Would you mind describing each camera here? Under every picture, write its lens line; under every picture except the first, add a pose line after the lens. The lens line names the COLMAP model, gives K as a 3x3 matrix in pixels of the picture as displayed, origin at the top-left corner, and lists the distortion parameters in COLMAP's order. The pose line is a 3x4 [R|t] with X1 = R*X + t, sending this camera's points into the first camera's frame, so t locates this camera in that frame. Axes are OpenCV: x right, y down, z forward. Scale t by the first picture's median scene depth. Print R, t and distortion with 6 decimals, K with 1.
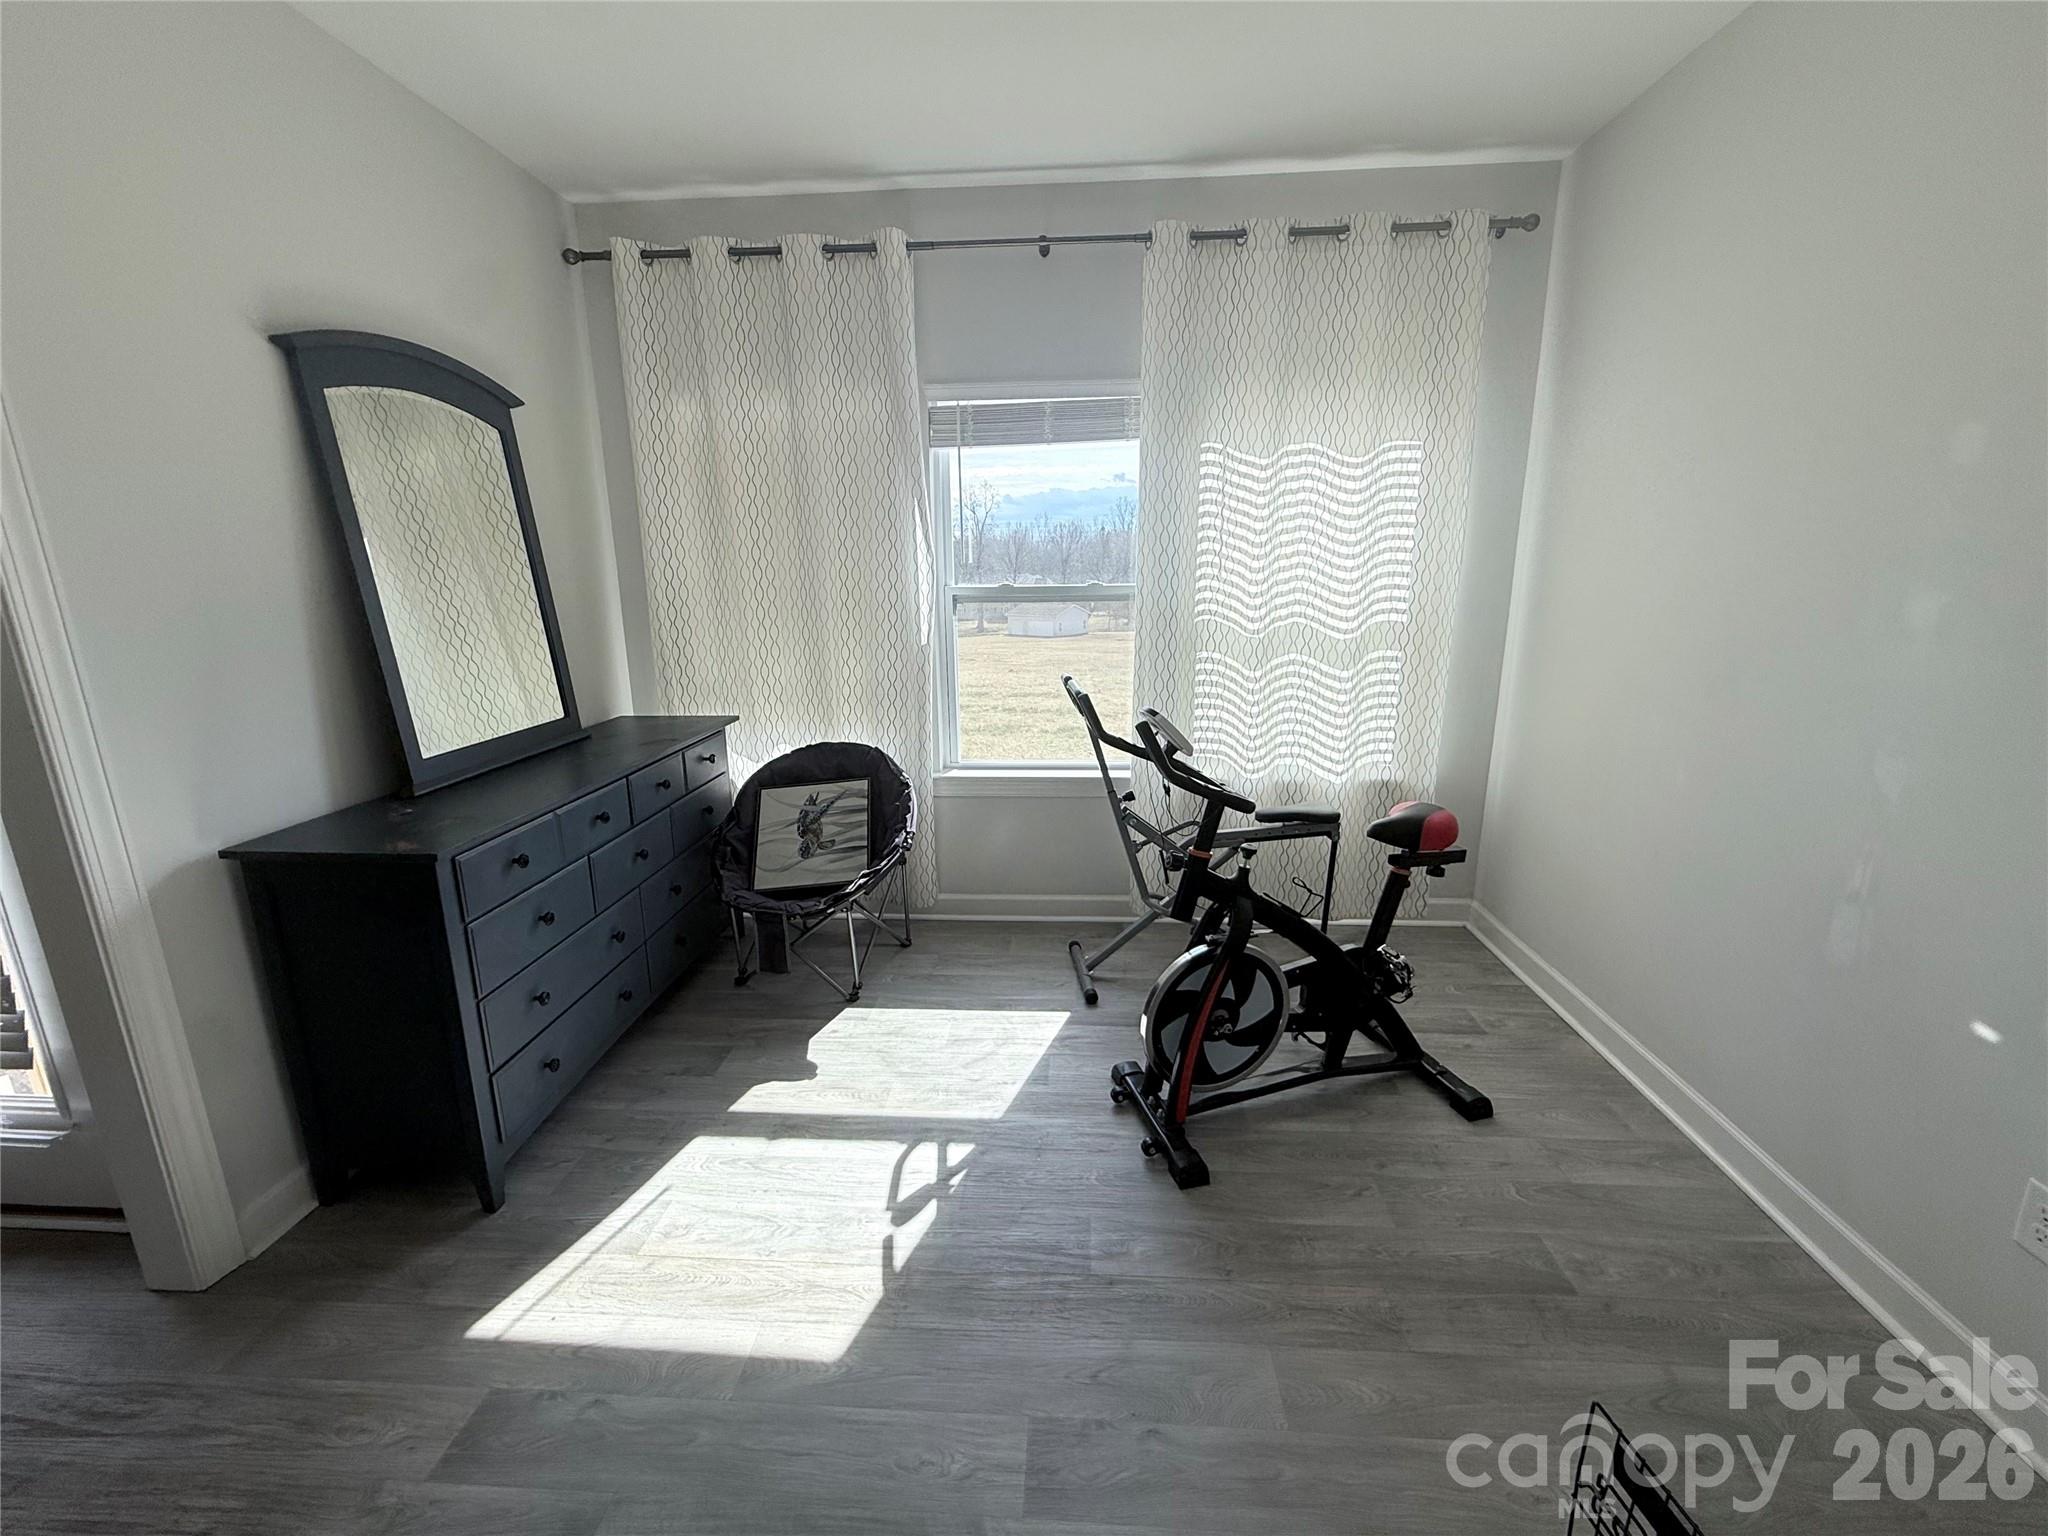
lens RADIAL K [[833.5, 0, 1020.3], [0, 833.5, 783.9], [0, 0, 1]] dist [-0.026005, -0.000025]
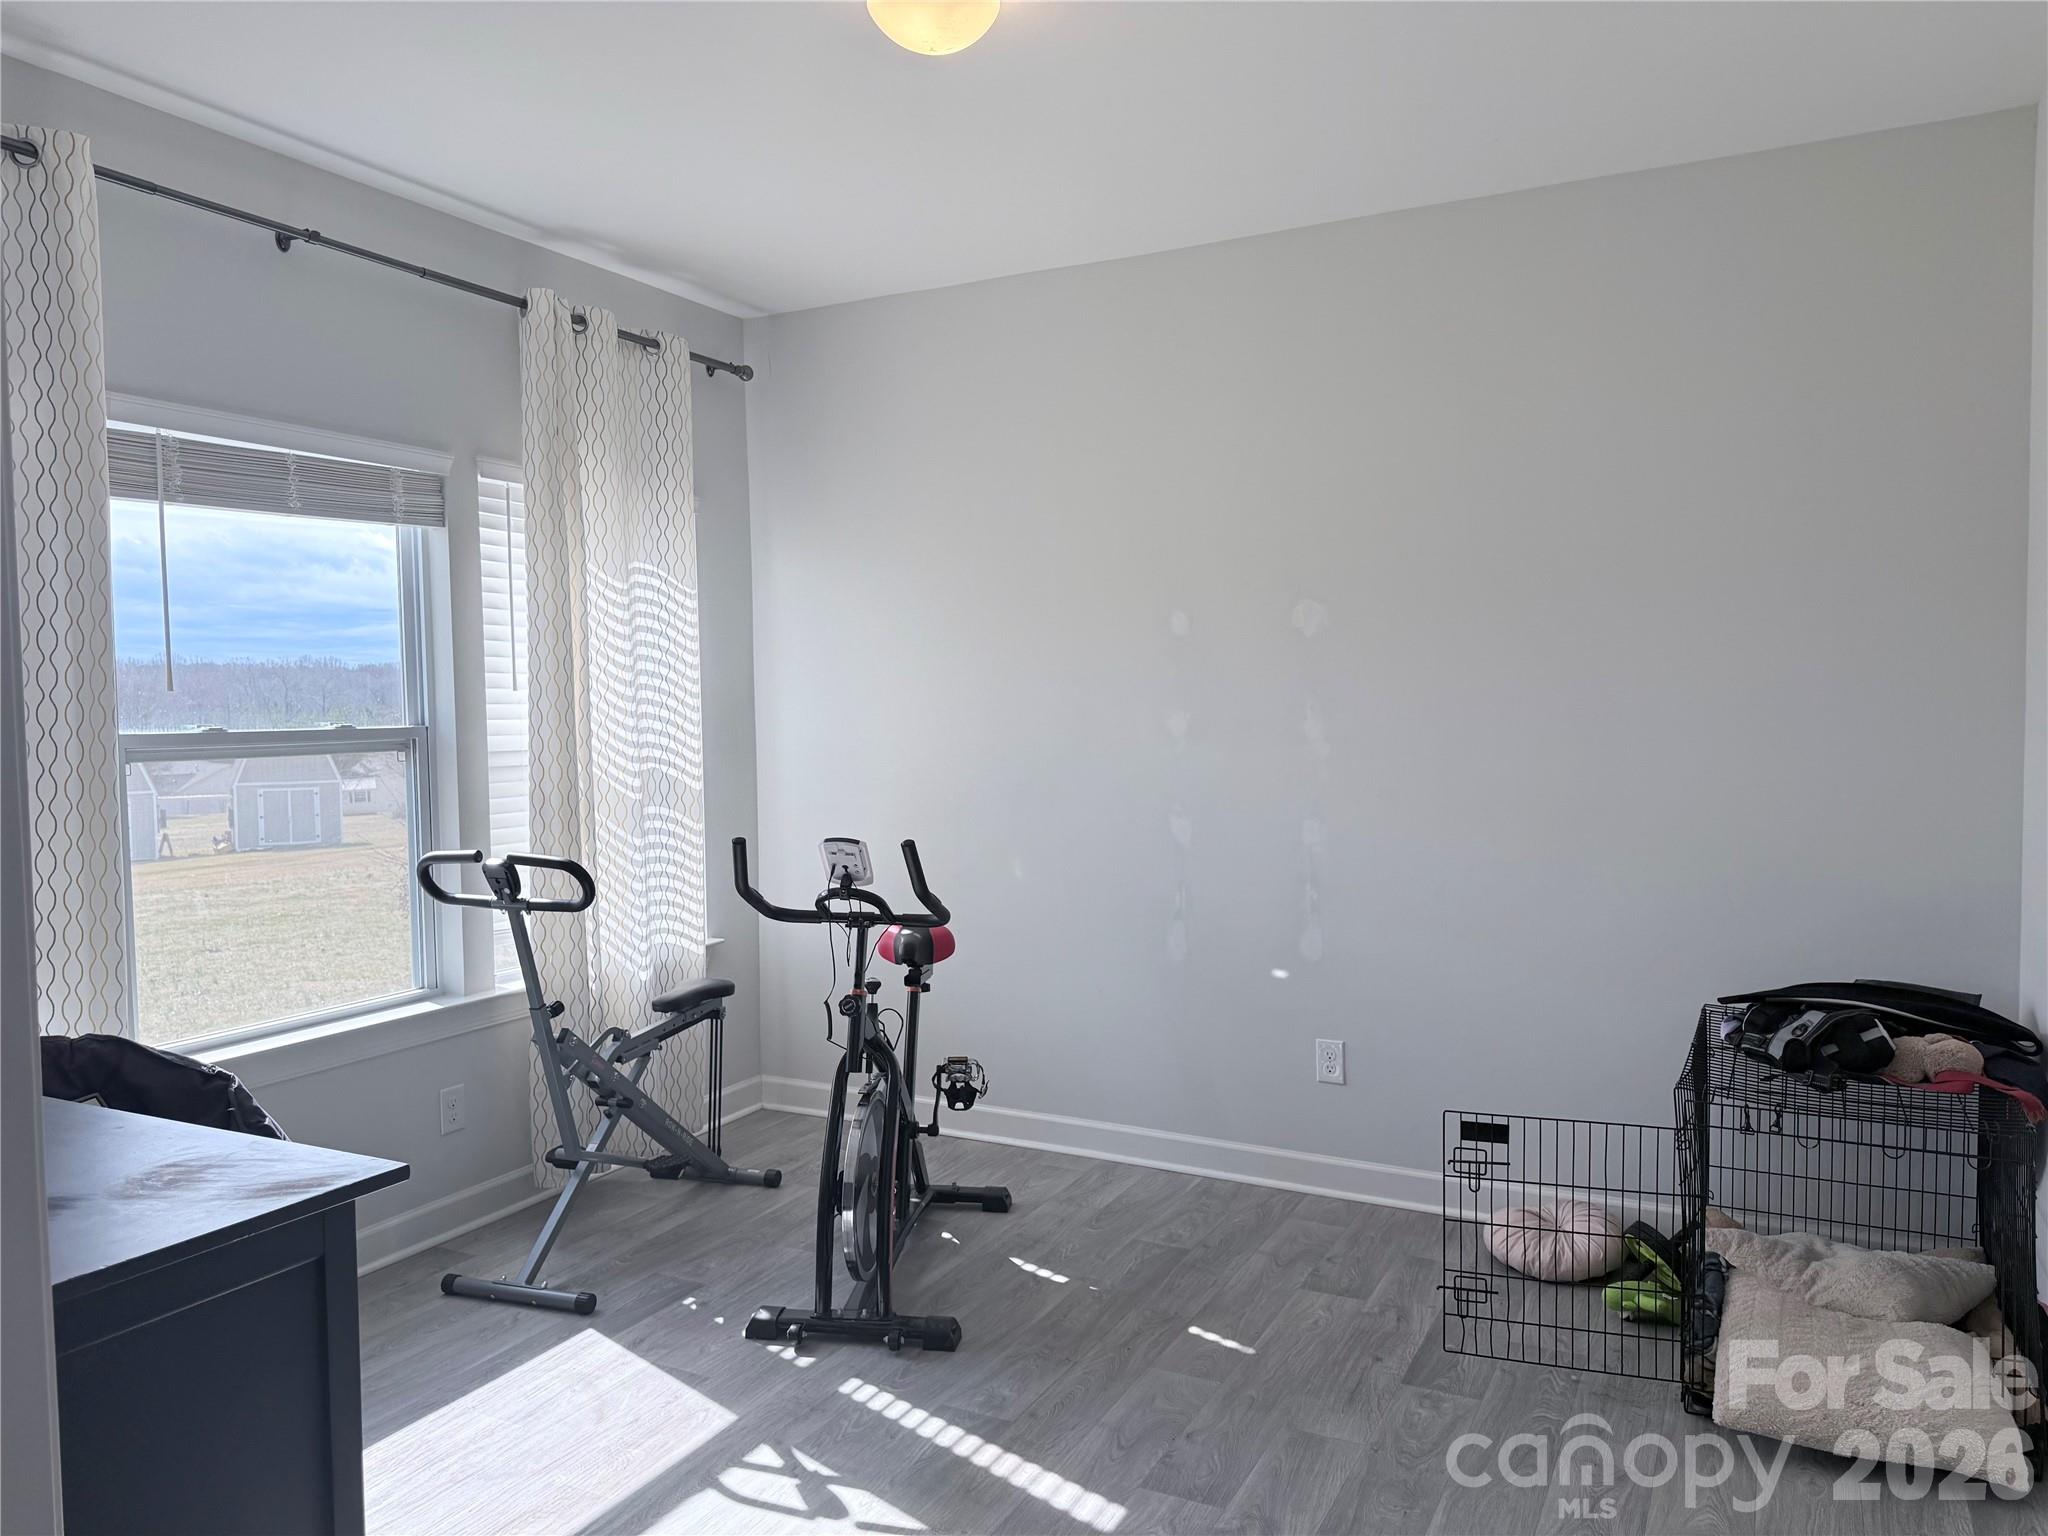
lens RADIAL K [[1447.6, 0, 1014.5], [0, 1447.6, 759.9], [0, 0, 1]] dist [0.068035, -0.080884]
pose [[0.394771, -0.032013, 0.918222, -0.956125], [0.231495, 0.970616, -0.065687, -0.020189], [-0.889138, 0.238495, 0.390582, 0.110995]]
